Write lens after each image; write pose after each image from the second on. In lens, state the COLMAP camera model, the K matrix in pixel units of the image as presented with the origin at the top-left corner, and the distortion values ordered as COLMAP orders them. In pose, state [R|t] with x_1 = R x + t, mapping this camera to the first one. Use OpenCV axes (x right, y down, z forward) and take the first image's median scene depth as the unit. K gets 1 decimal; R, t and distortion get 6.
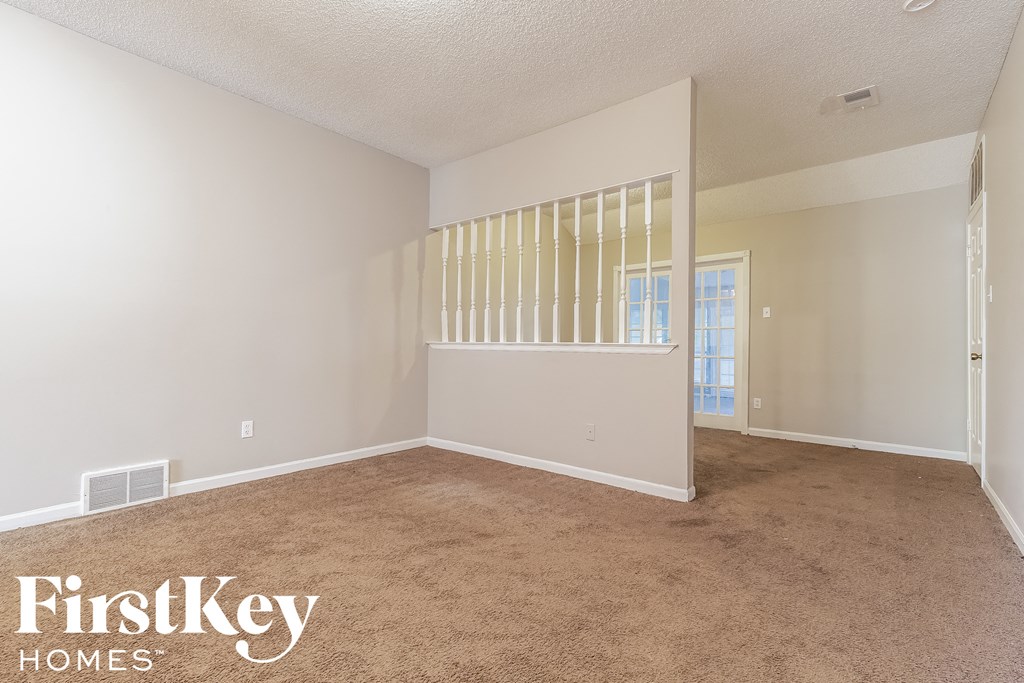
lens RADIAL K [[470.4, 0, 508.9], [0, 470.4, 337.7], [0, 0, 1]] dist [-0.001249, 0.000179]
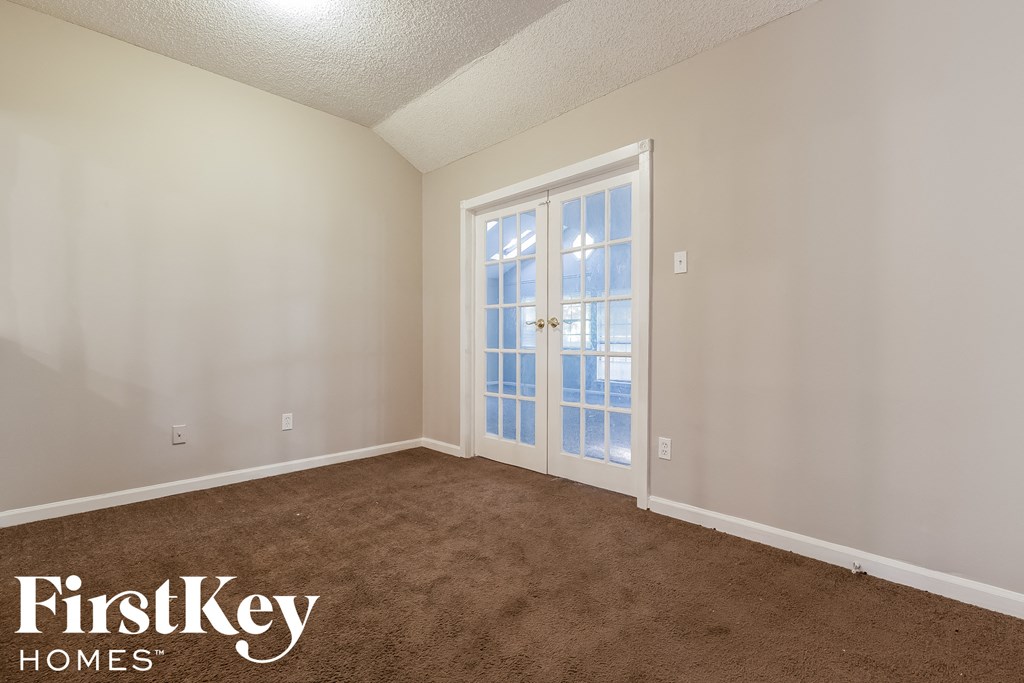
lens RADIAL K [[455.8, 0, 512.0], [0, 455.8, 341.5], [0, 0, 1]] dist [-0.013610, 0.000311]
pose [[0.998744, -0.013770, -0.048171, 0.069010], [0.014476, 0.999792, 0.014345, 0.003262], [0.047963, -0.015024, 0.998736, 0.090805]]
